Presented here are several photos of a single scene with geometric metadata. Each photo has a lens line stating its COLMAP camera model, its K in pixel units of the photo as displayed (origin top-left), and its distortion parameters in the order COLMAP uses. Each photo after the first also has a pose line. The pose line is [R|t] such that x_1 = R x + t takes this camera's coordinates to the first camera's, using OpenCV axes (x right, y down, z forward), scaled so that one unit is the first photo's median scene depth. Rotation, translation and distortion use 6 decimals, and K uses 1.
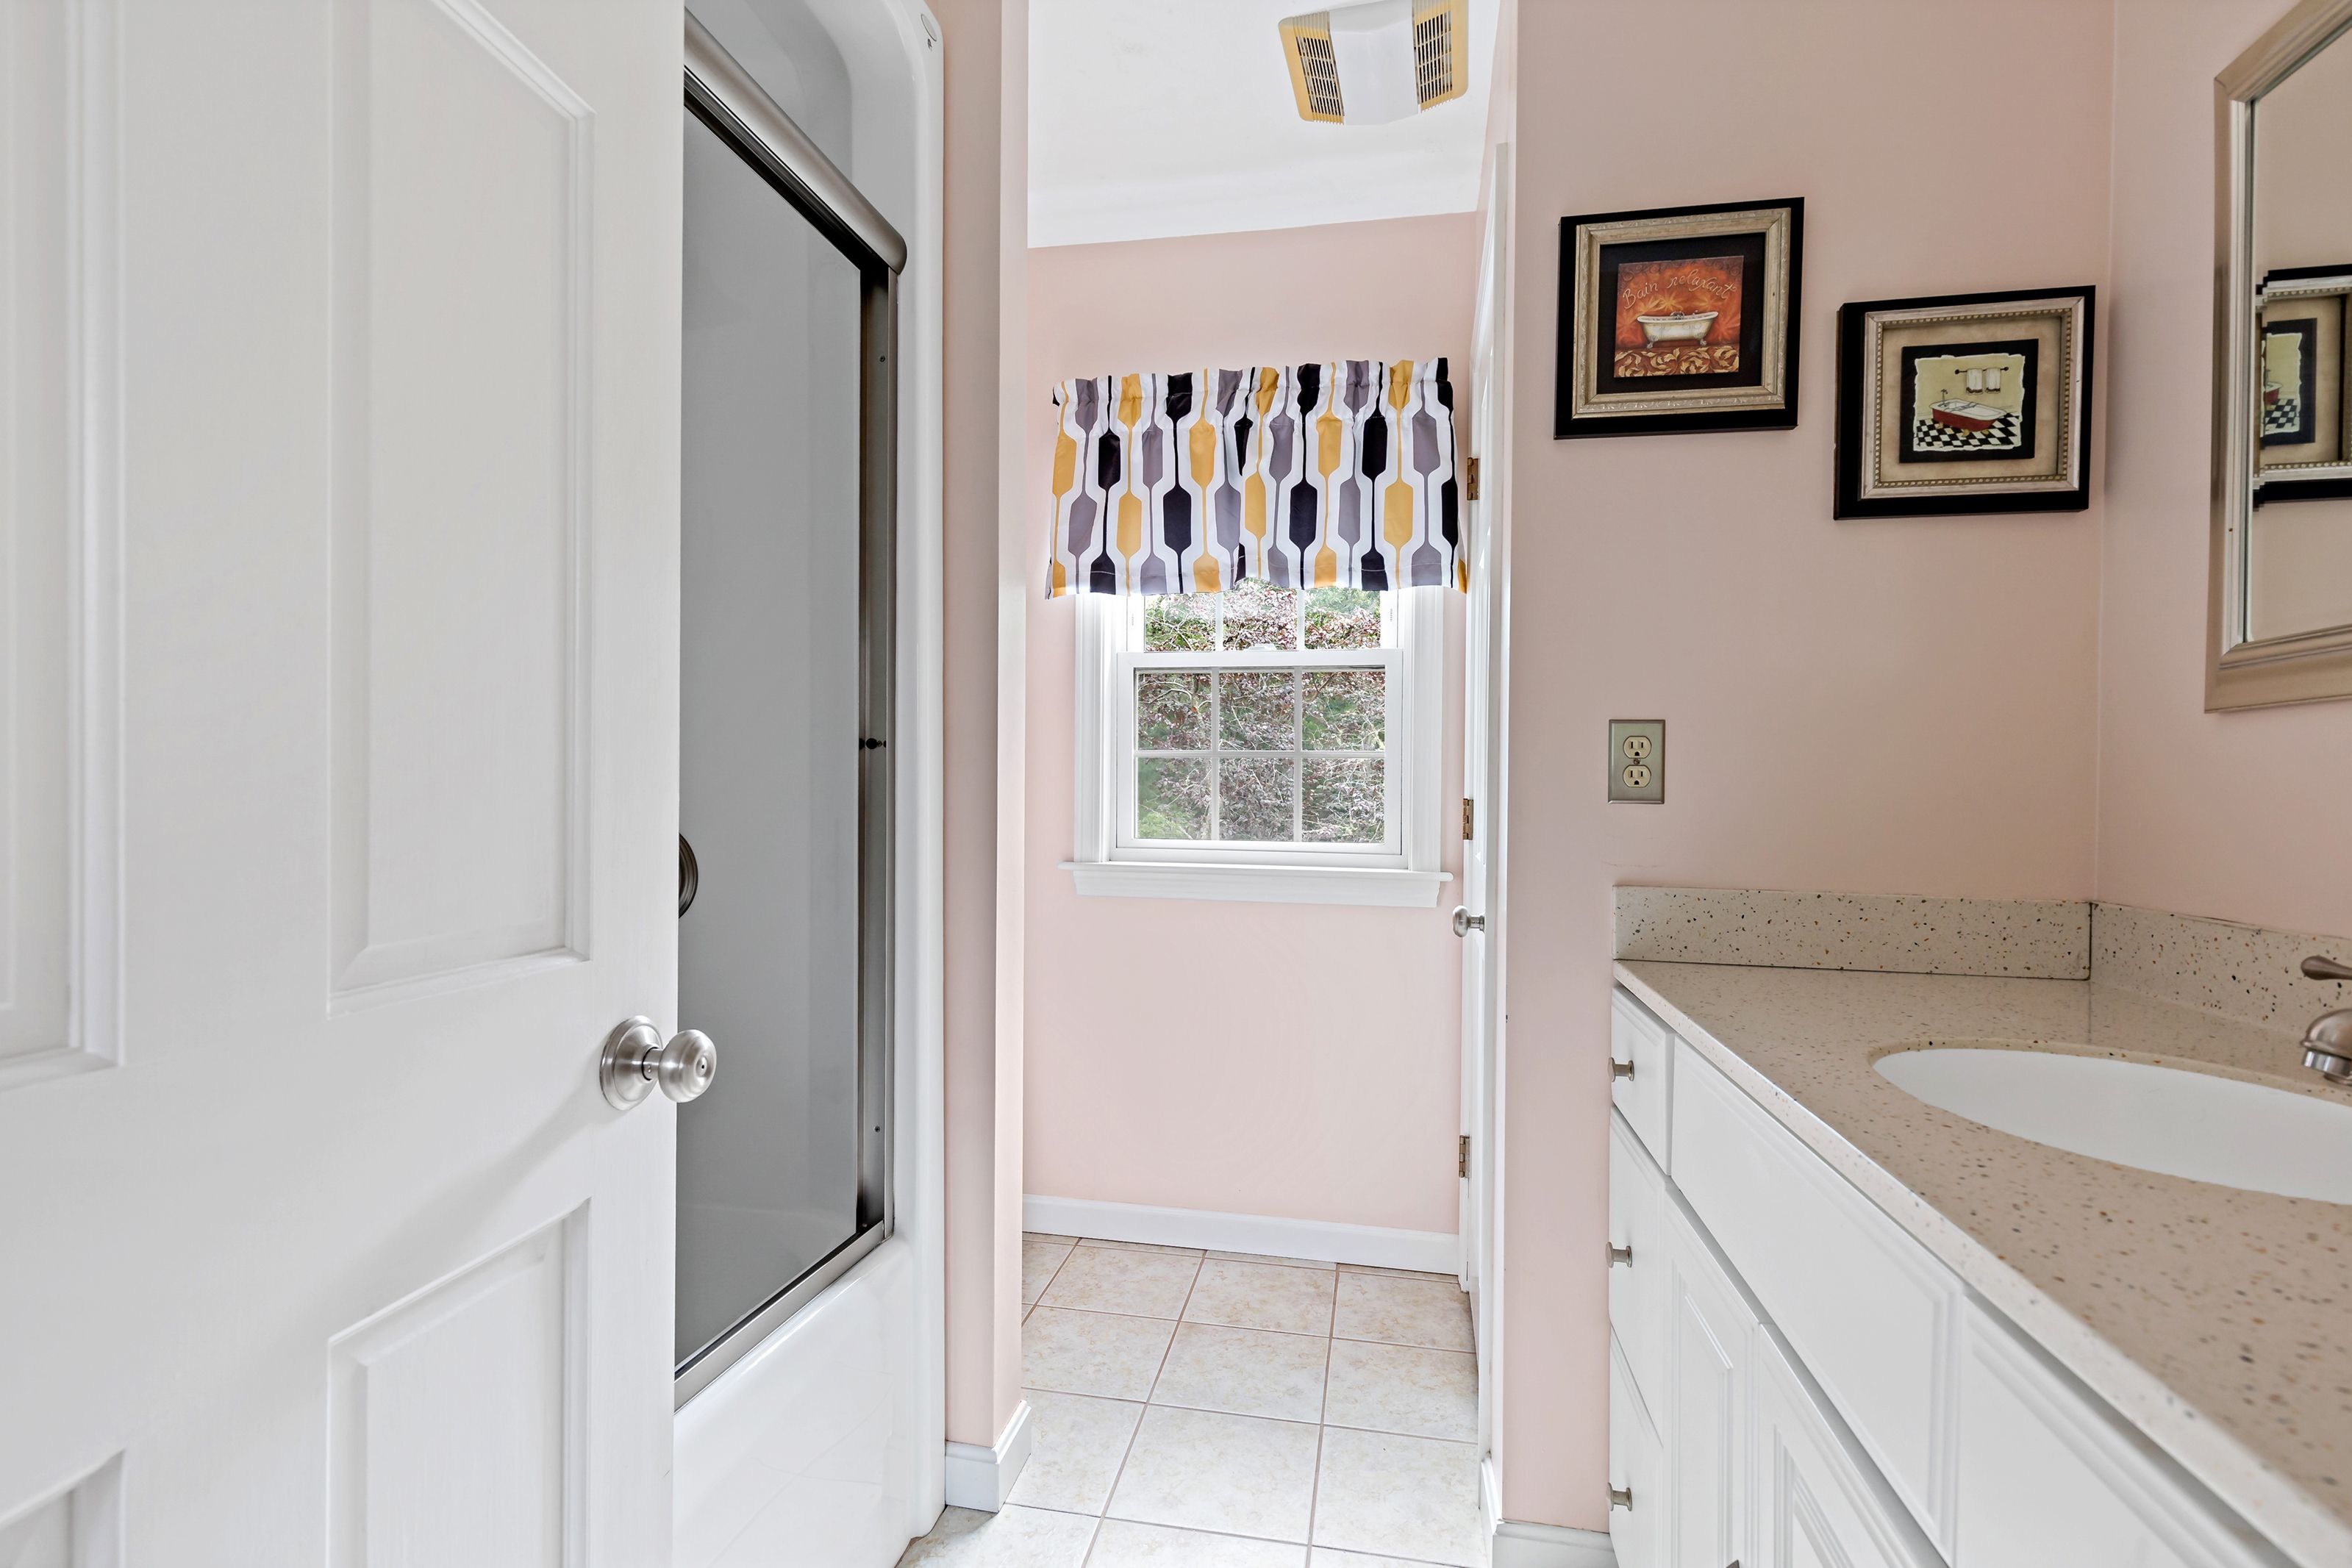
lens RADIAL K [[1078.2, 0, 1173.8], [0, 1078.2, 814.7], [0, 0, 1]] dist [0.011026, -0.003933]
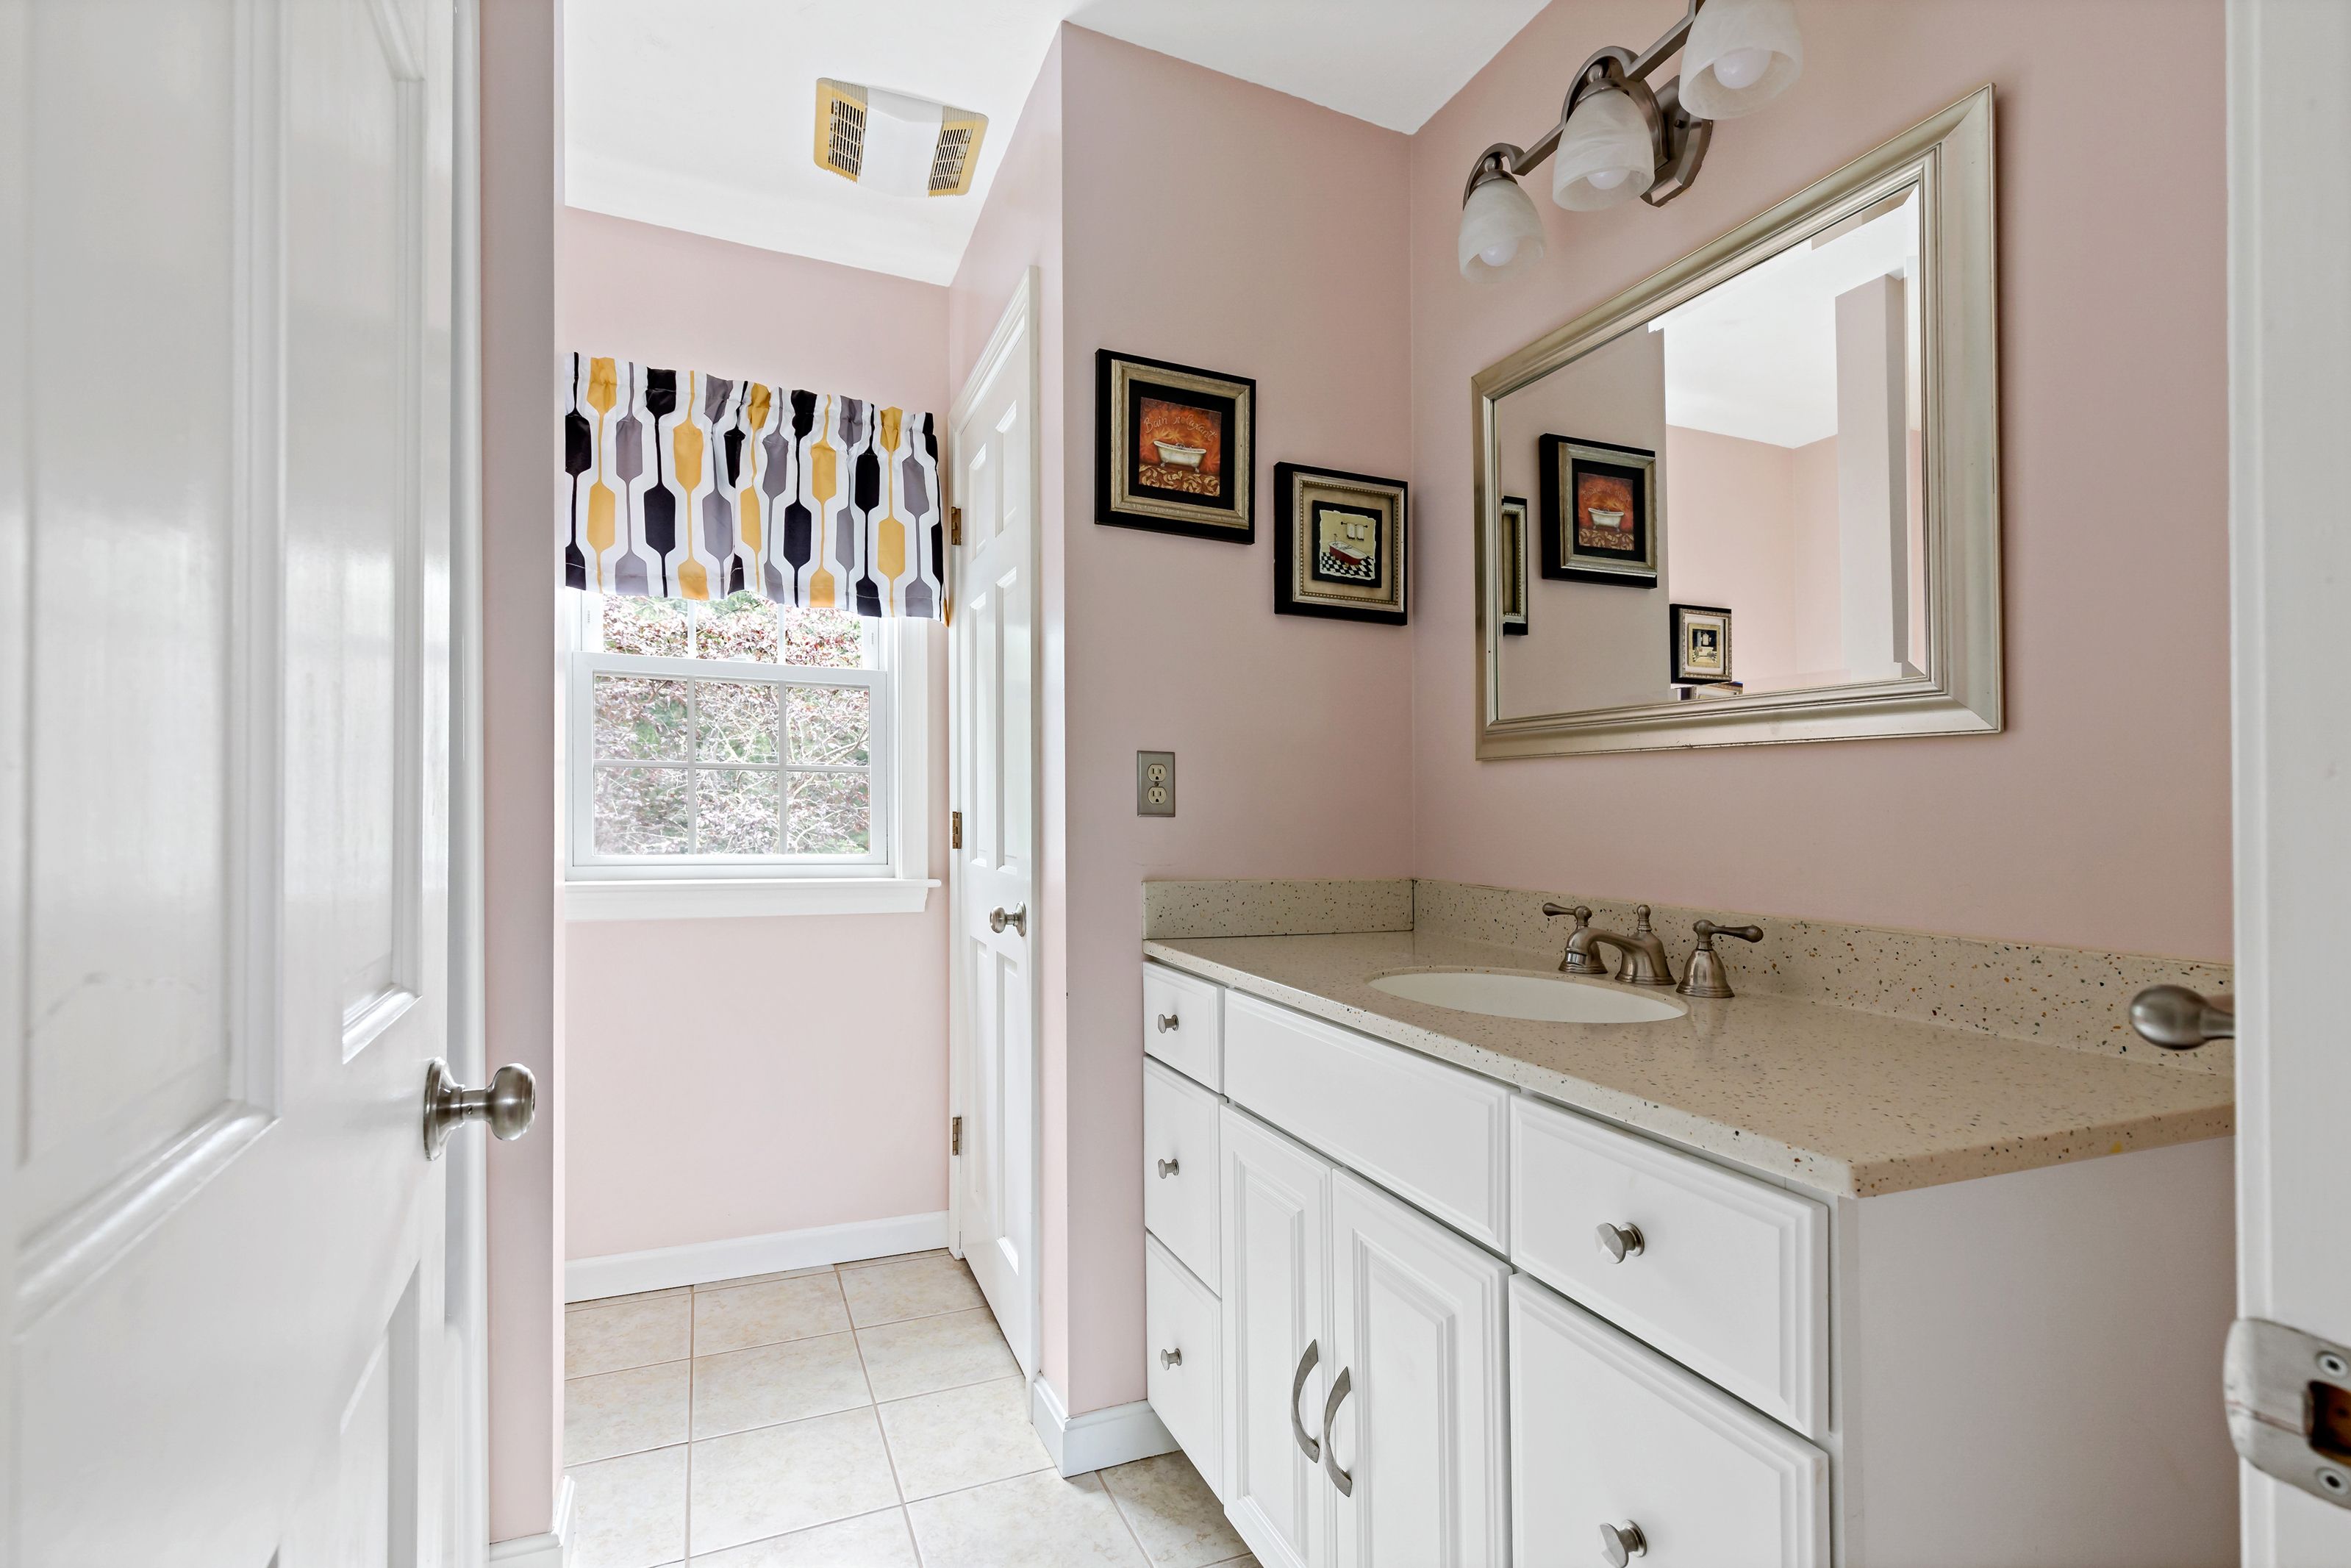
lens RADIAL K [[1077.8, 0, 1165.4], [0, 1077.8, 793.2], [0, 0, 1]] dist [0.011026, -0.003933]
pose [[0.823158, 0.008280, 0.567753, -0.218395], [0.008487, 0.999603, -0.026883, -0.002645], [-0.567750, 0.026948, 0.822760, -0.044467]]
